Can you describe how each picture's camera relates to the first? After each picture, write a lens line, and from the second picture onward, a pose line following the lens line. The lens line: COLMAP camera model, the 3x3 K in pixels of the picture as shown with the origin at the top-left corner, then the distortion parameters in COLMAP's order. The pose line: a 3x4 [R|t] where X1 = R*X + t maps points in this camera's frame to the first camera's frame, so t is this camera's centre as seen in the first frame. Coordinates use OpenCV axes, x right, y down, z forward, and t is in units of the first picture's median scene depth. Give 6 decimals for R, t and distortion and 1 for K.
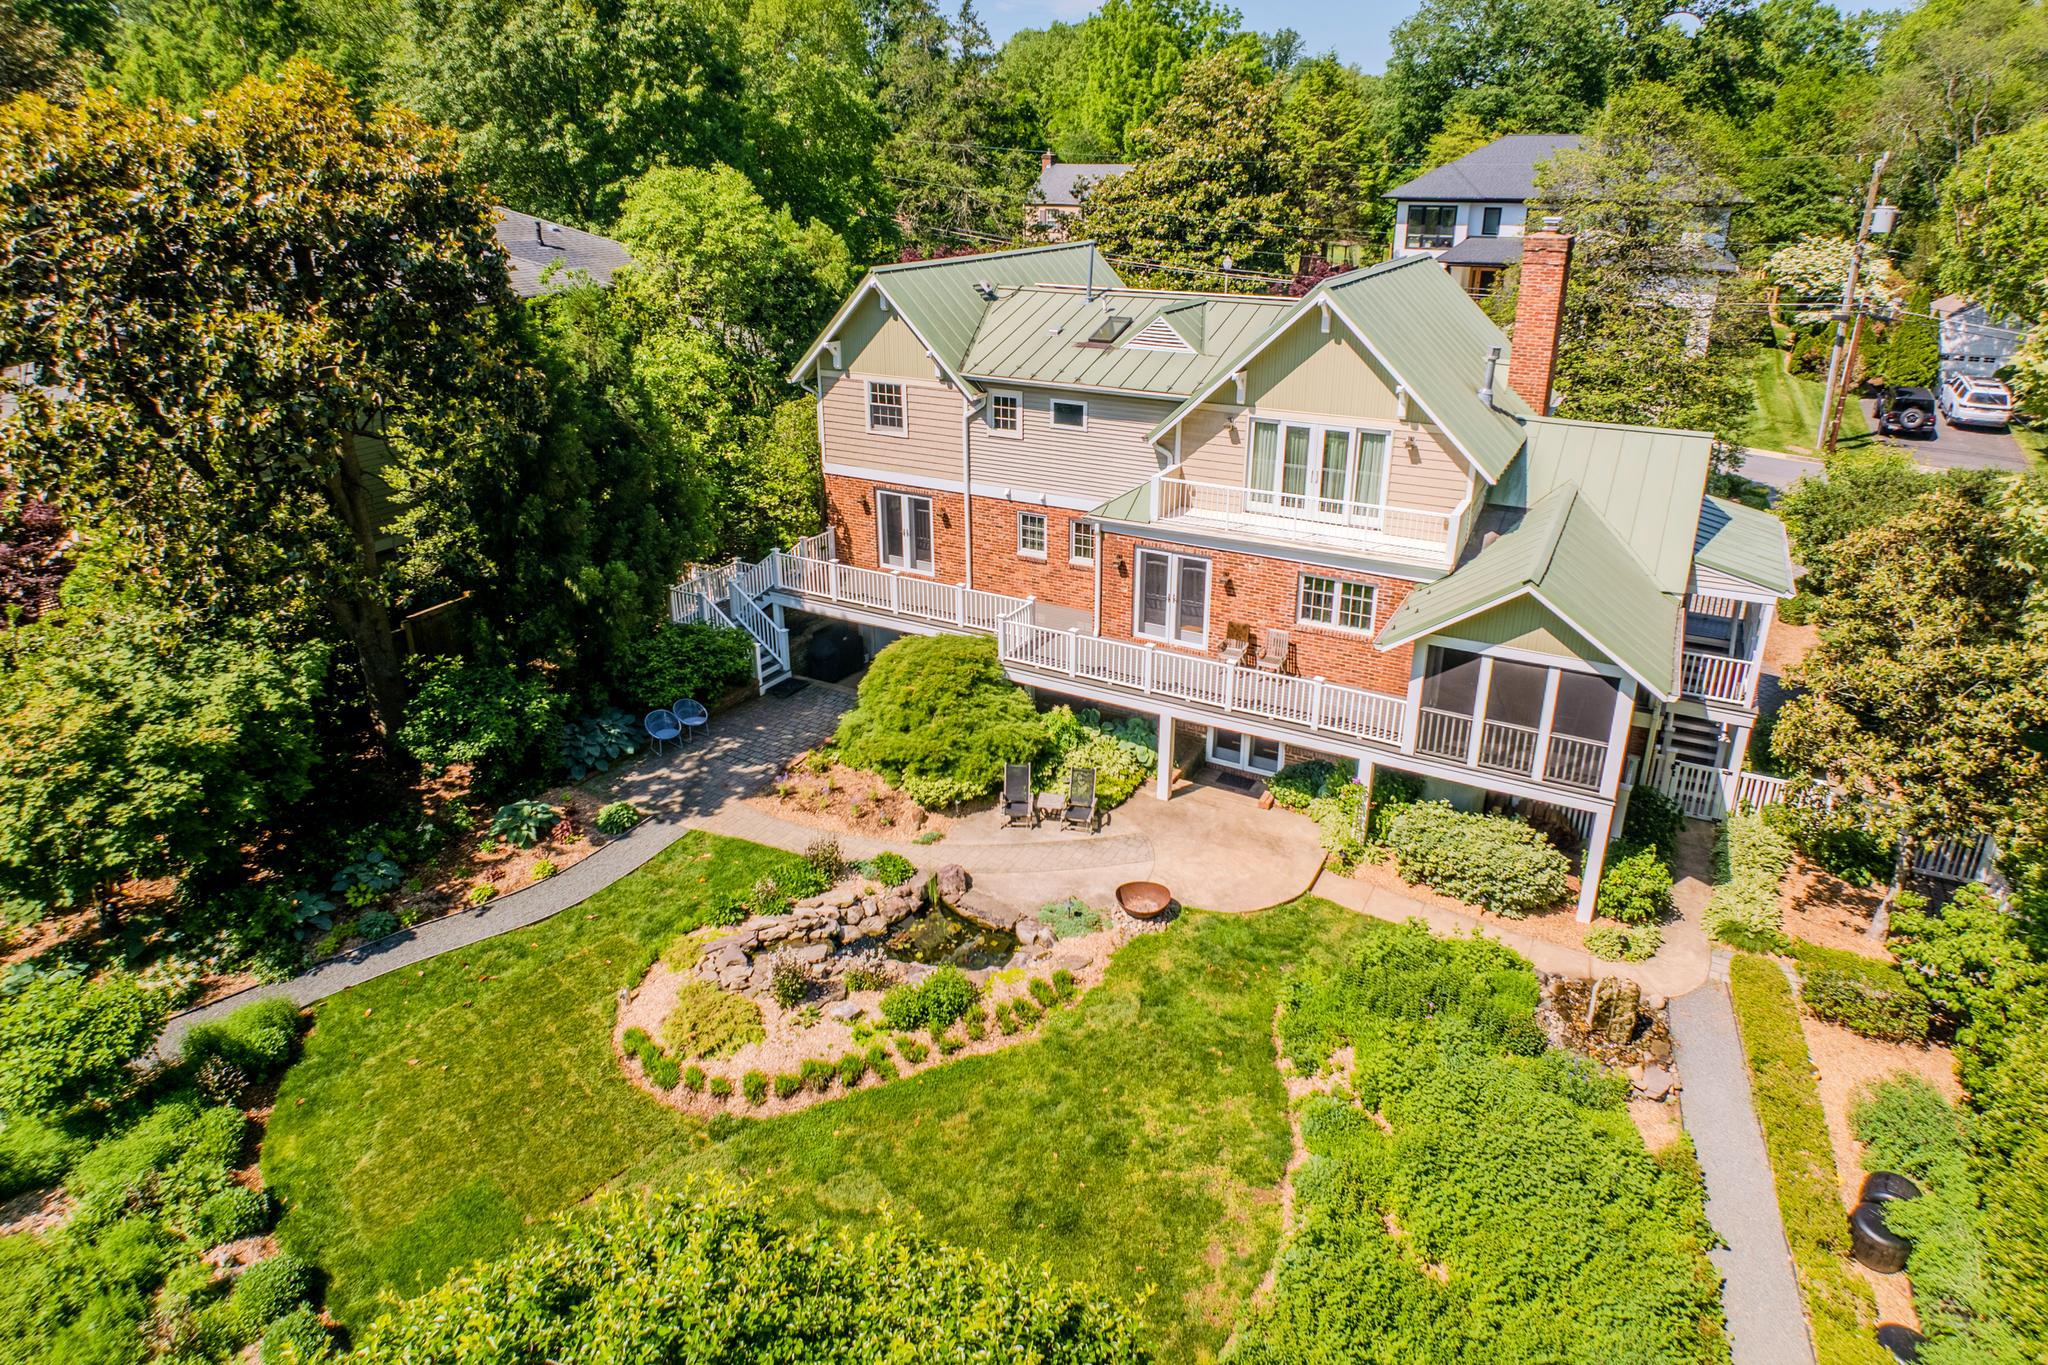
lens RADIAL K [[1193.5, 0, 1026.6], [0, 1193.5, 601.5], [0, 0, 1]] dist [-0.015137, 0.002831]
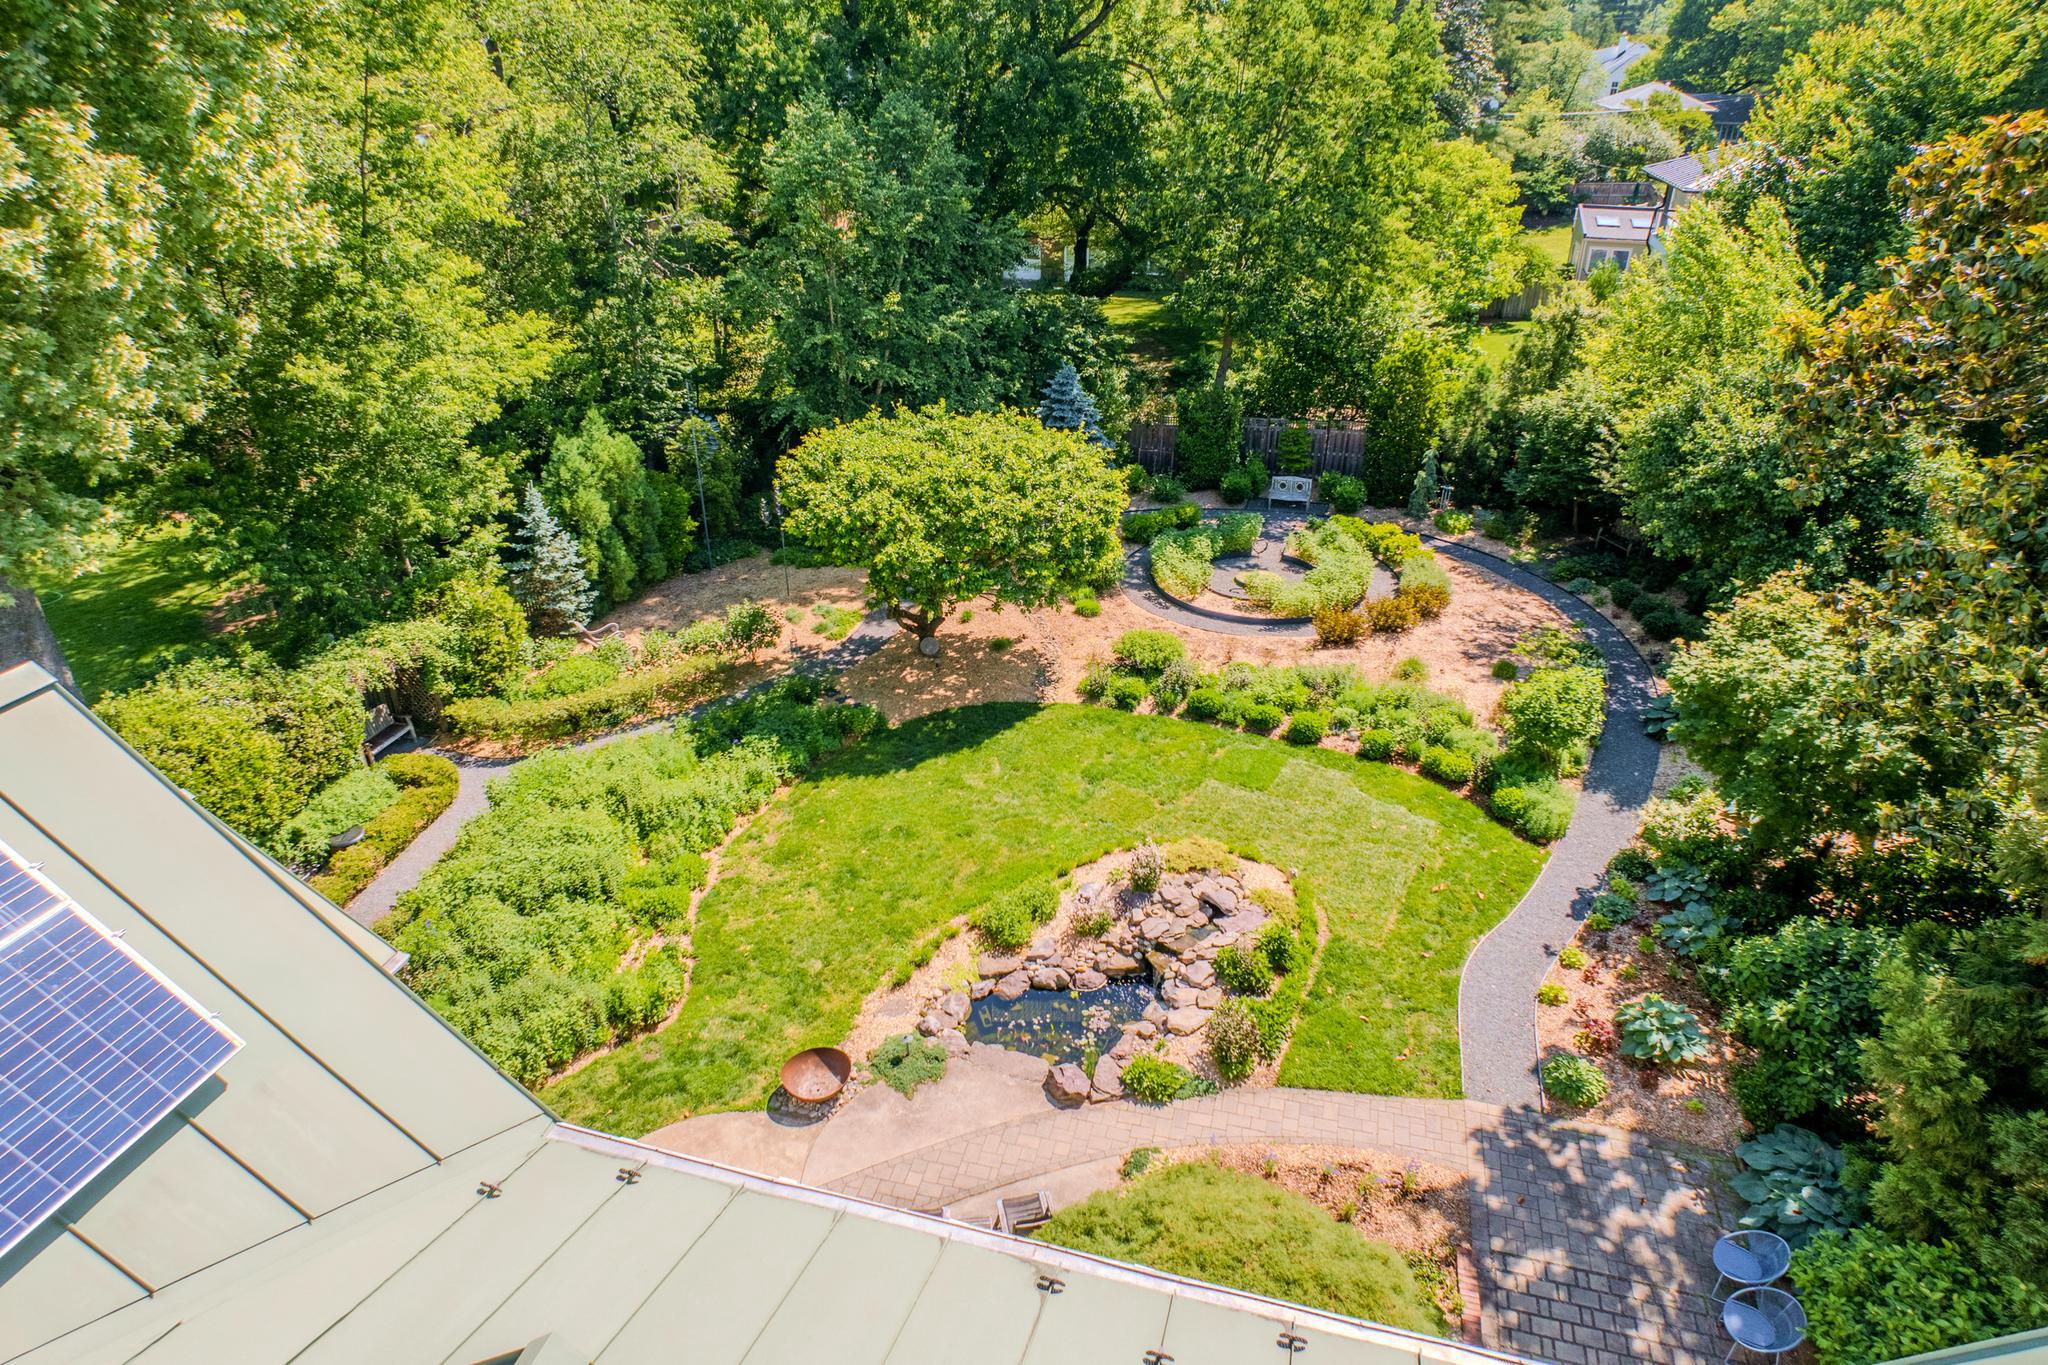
lens RADIAL K [[1184.7, 0, 1030.5], [0, 1184.7, 641.4], [0, 0, 1]] dist [-0.004082, 0.000848]
pose [[-0.970534, 0.106556, -0.216124, 0.088990], [-0.087549, 0.679689, 0.728257, -0.478523], [0.224497, 0.725719, -0.650333, 1.213883]]
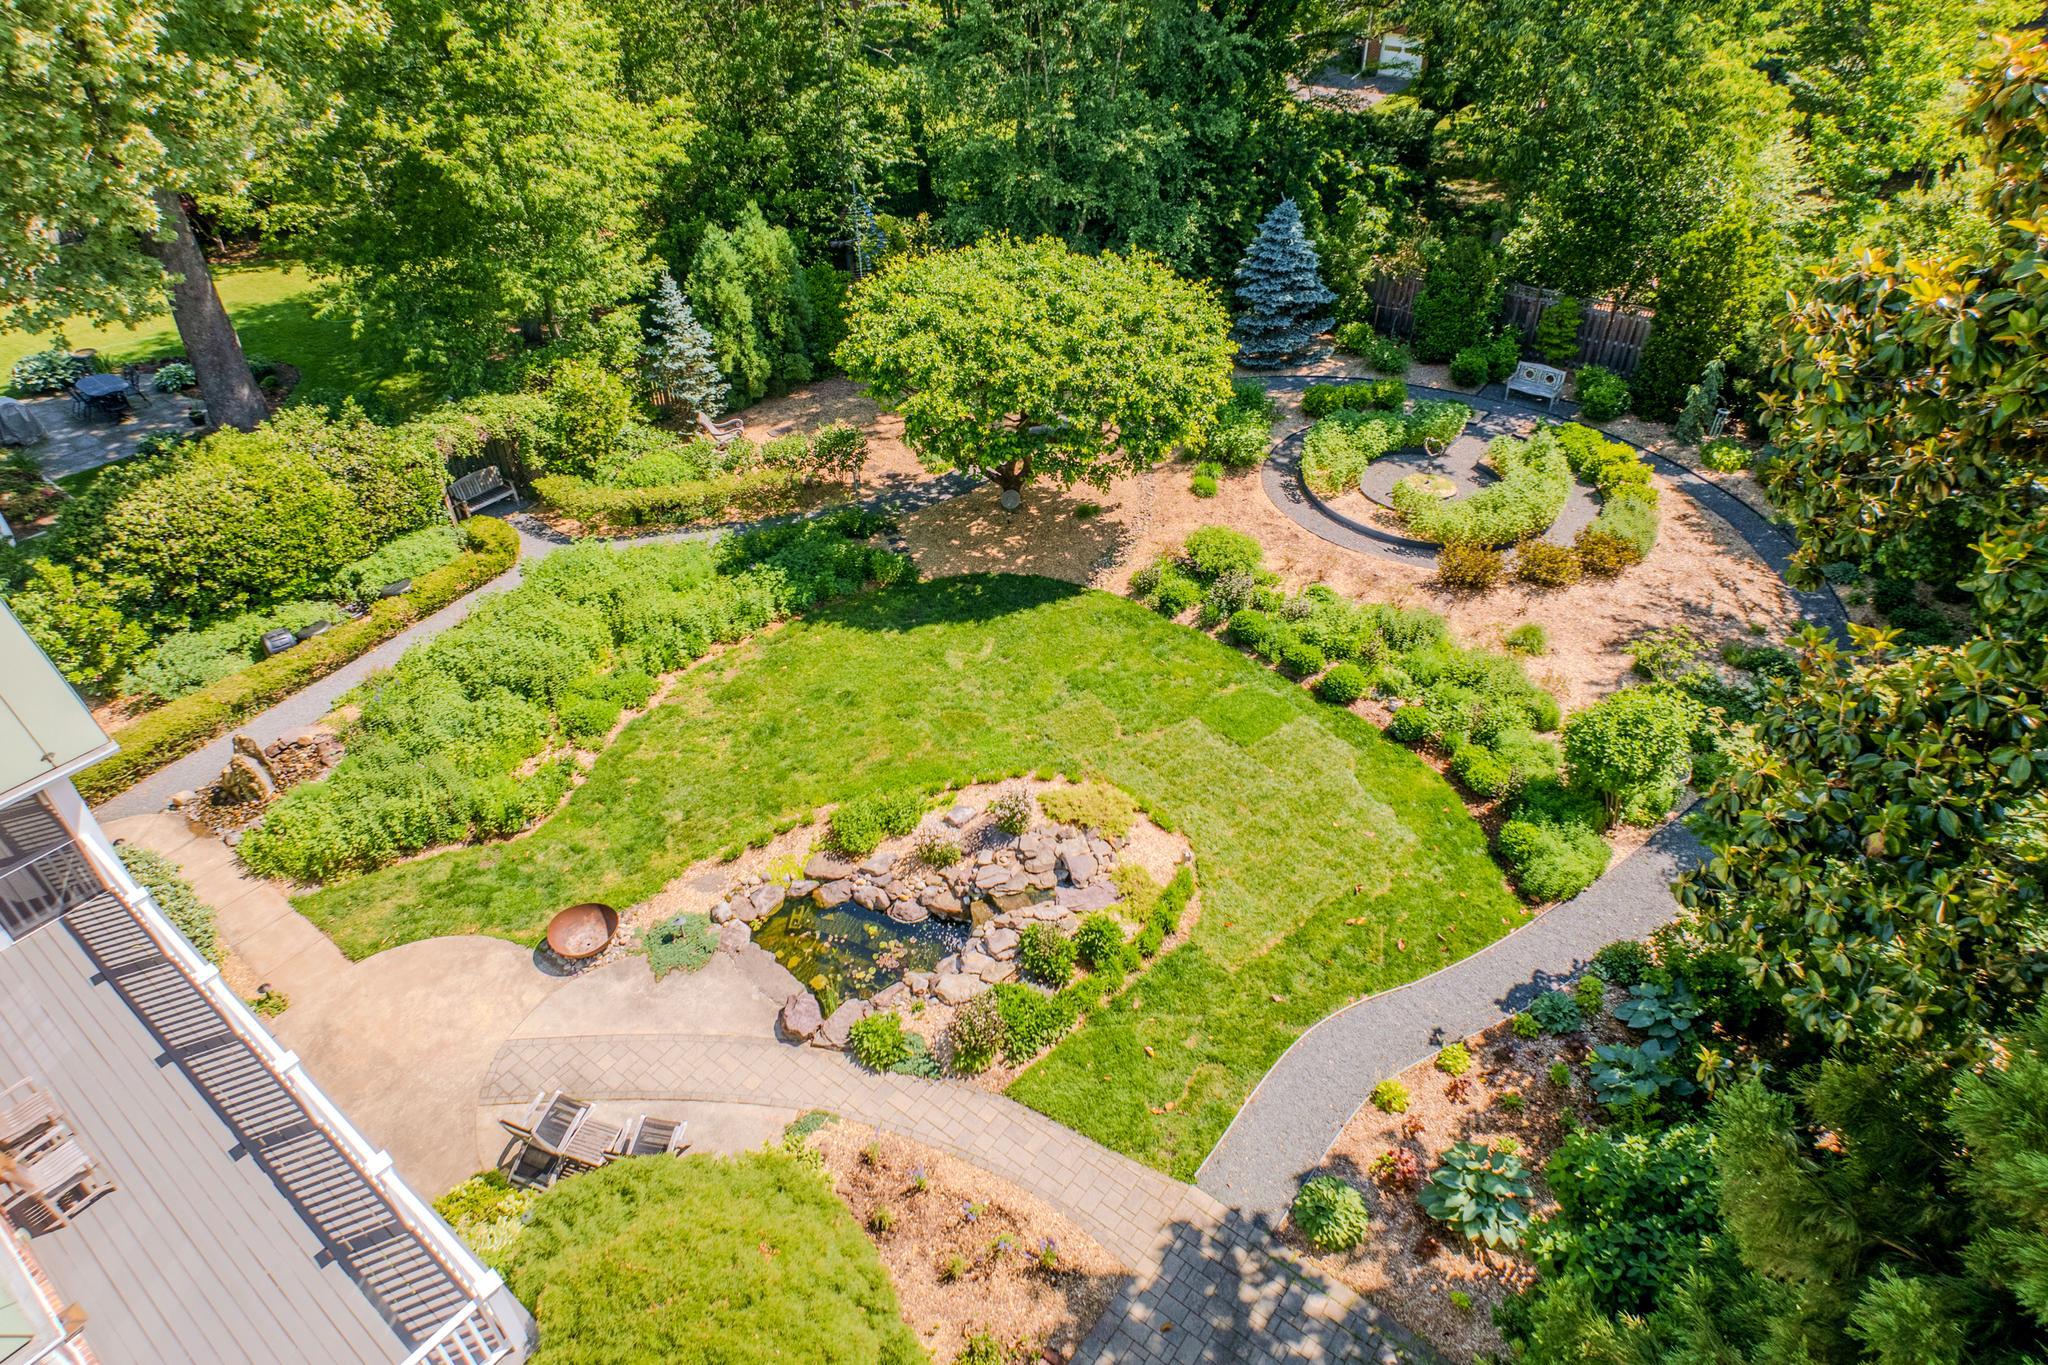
lens RADIAL K [[1193.5, 0, 1026.6], [0, 1193.5, 601.5], [0, 0, 1]] dist [-0.015137, 0.002831]
pose [[-0.990374, -0.077603, 0.114613, -0.245098], [0.051049, 0.564889, 0.823587, -0.471091], [-0.128656, 0.821510, -0.555490, 1.116195]]
